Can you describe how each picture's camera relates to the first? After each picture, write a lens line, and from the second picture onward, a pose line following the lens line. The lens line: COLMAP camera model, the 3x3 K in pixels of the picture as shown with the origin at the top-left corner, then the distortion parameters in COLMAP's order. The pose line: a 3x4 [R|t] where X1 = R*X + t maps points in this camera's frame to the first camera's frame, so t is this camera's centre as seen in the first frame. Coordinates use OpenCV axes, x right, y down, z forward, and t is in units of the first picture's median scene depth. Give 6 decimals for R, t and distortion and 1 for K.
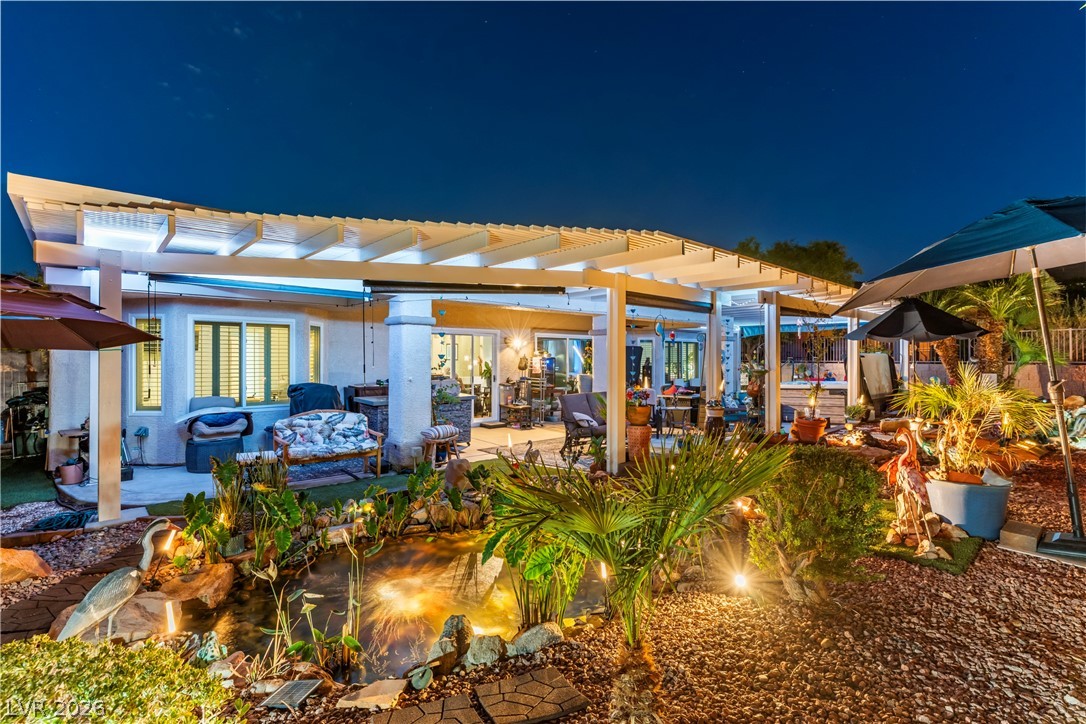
lens RADIAL K [[521.6, 0, 543.0], [0, 521.6, 362.0], [0, 0, 1]] dist [0.000694, 0.000124]
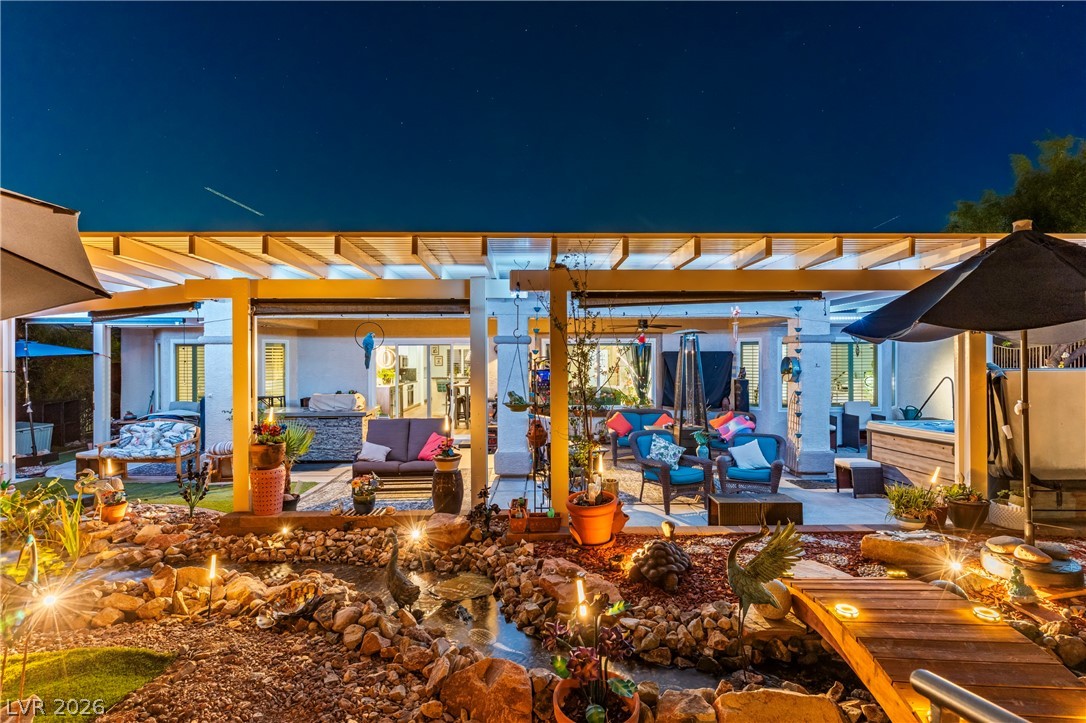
lens RADIAL K [[521.6, 0, 543.0], [0, 521.6, 361.5], [0, 0, 1]] dist [0.000694, 0.000124]
pose [[0.760439, -0.004156, -0.649396, 0.941459], [0.002076, 0.999990, -0.003968, -0.031378], [0.649406, 0.001669, 0.760440, 0.595023]]
